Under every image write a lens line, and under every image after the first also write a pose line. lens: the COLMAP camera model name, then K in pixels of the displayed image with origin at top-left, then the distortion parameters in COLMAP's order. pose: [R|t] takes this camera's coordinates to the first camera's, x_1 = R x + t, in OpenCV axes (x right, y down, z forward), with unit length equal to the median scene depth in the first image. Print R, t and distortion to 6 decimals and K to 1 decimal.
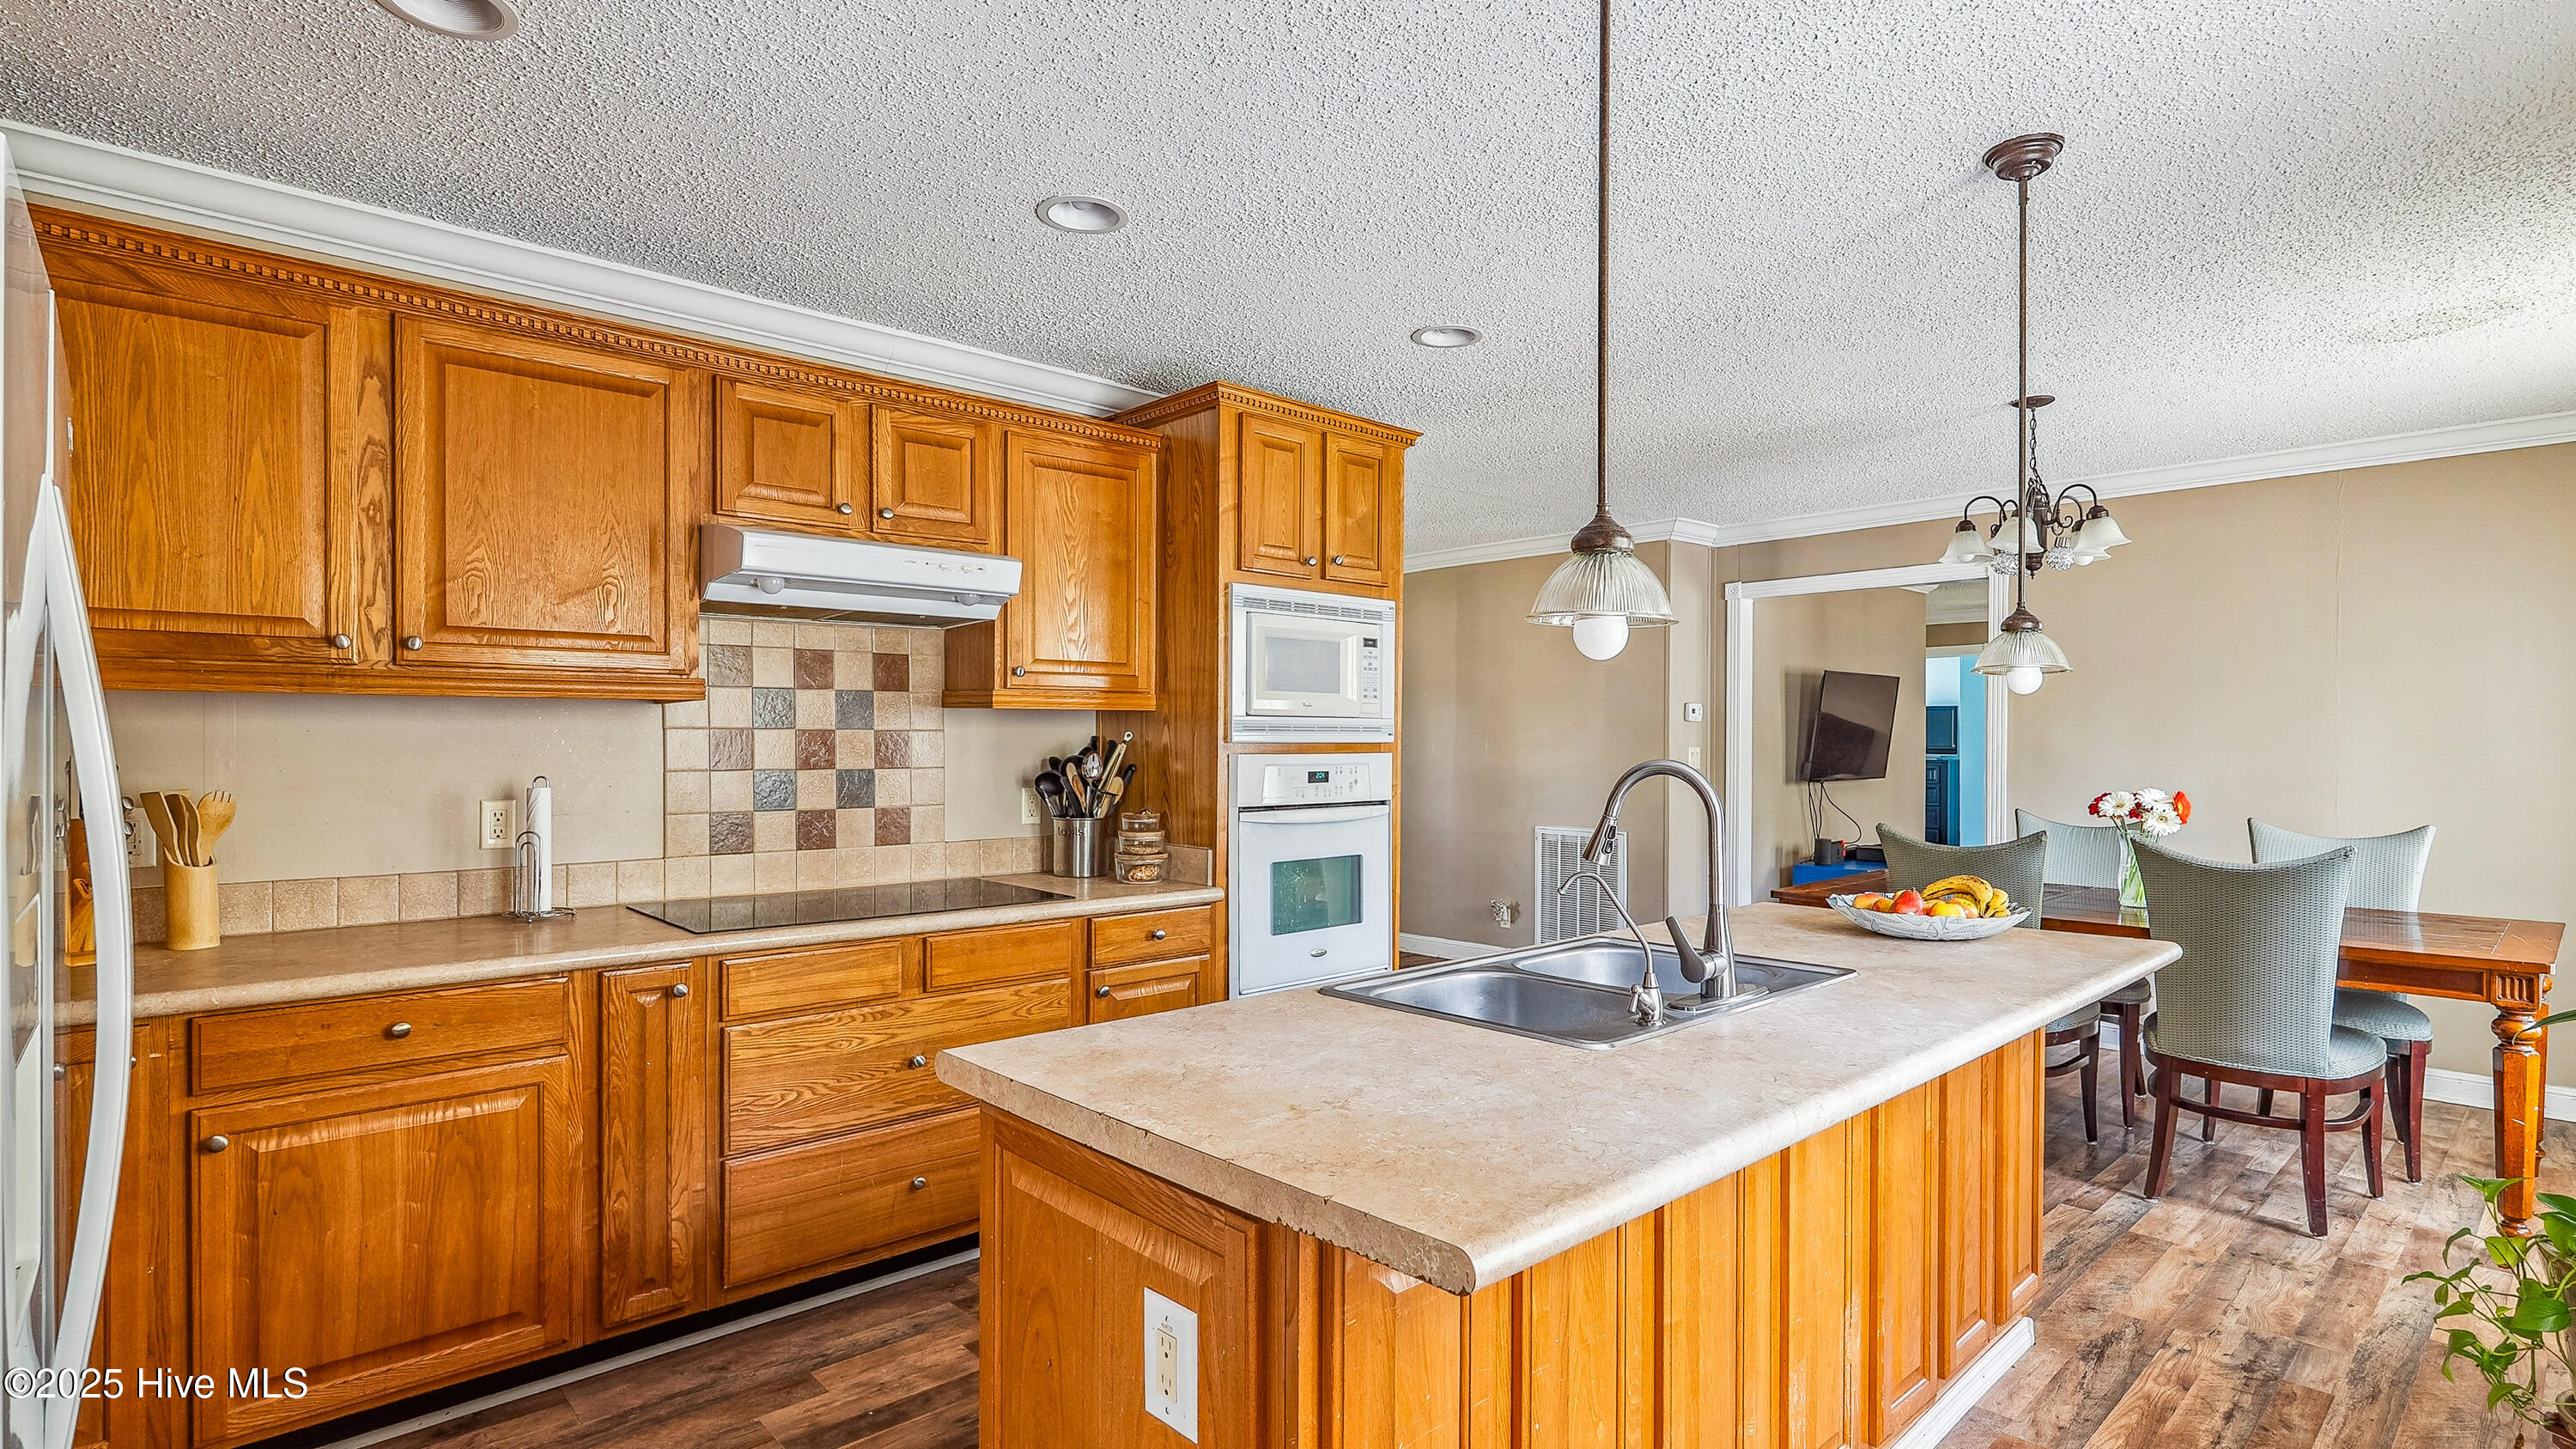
lens RADIAL K [[1248.2, 0, 1290.9], [0, 1248.2, 735.8], [0, 0, 1]] dist [-0.004188, -0.000326]
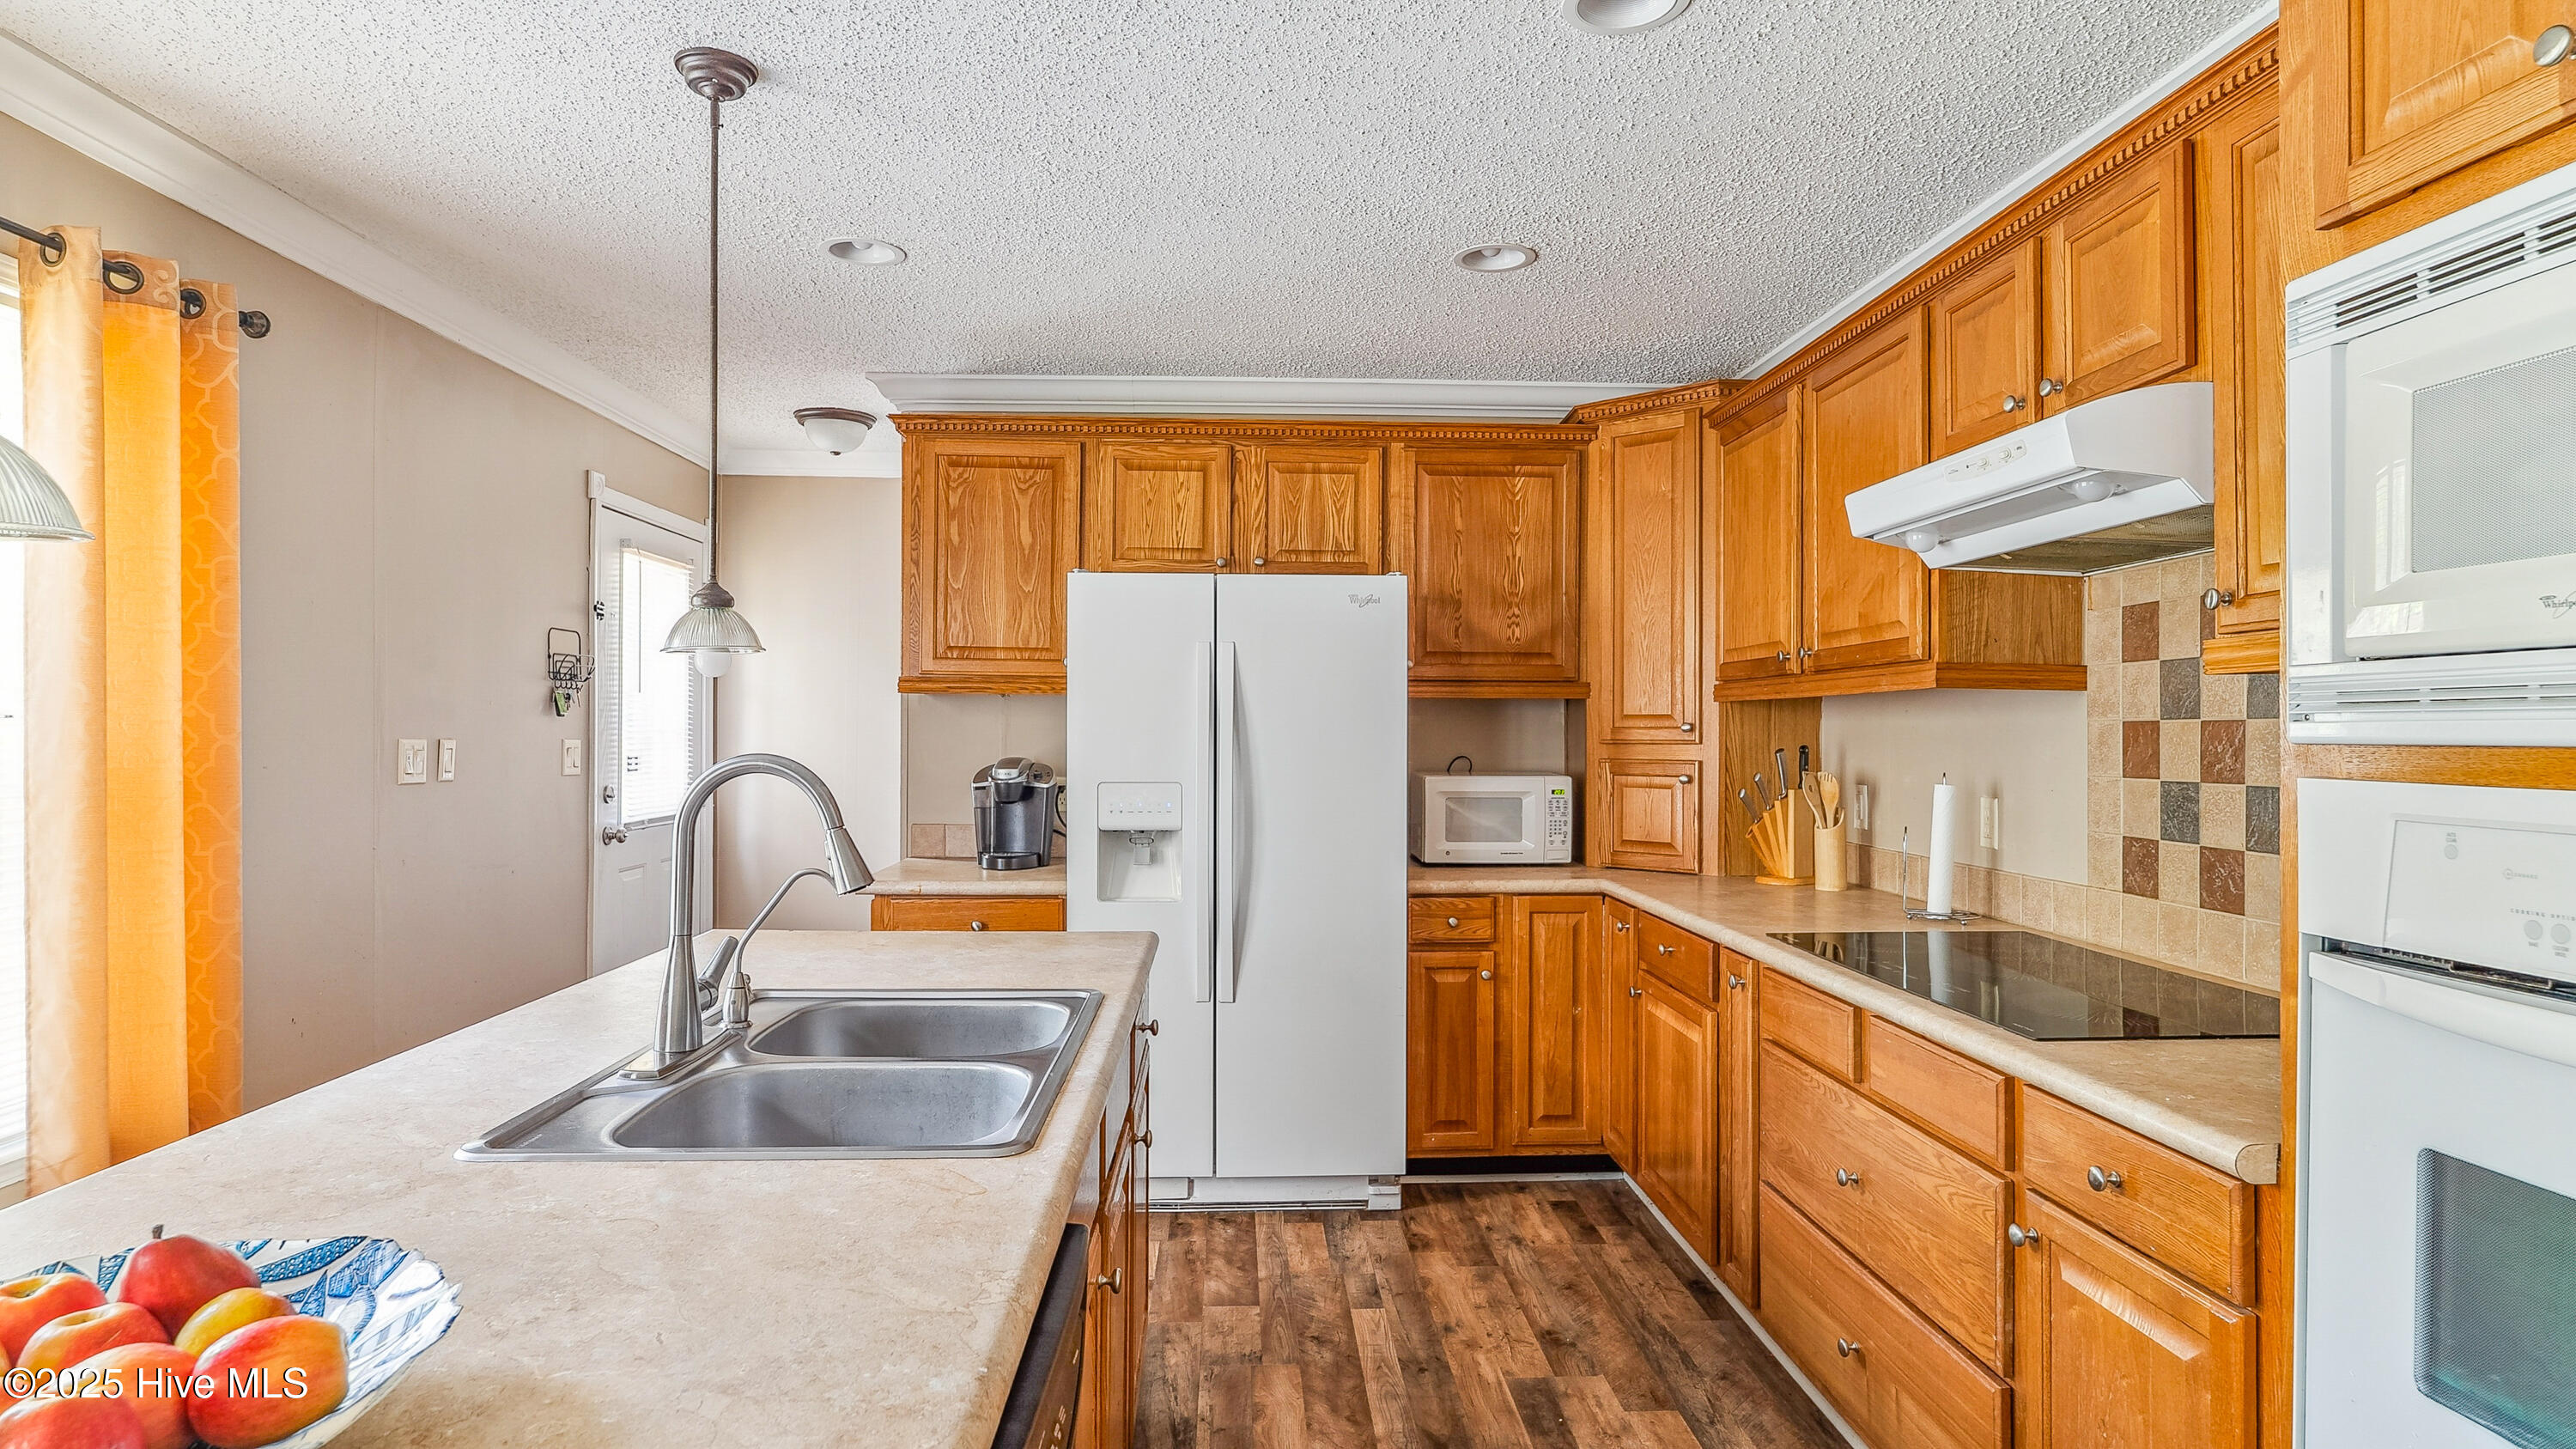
lens RADIAL K [[1416.0, 0, 1291.1], [0, 1416.0, 719.2], [0, 0, 1]] dist [-0.000970, -0.000131]
pose [[-0.645012, -0.009689, -0.764111, 0.470194], [-0.006392, 0.999953, -0.007283, 0.003622], [0.764145, 0.000187, -0.645044, 1.123749]]
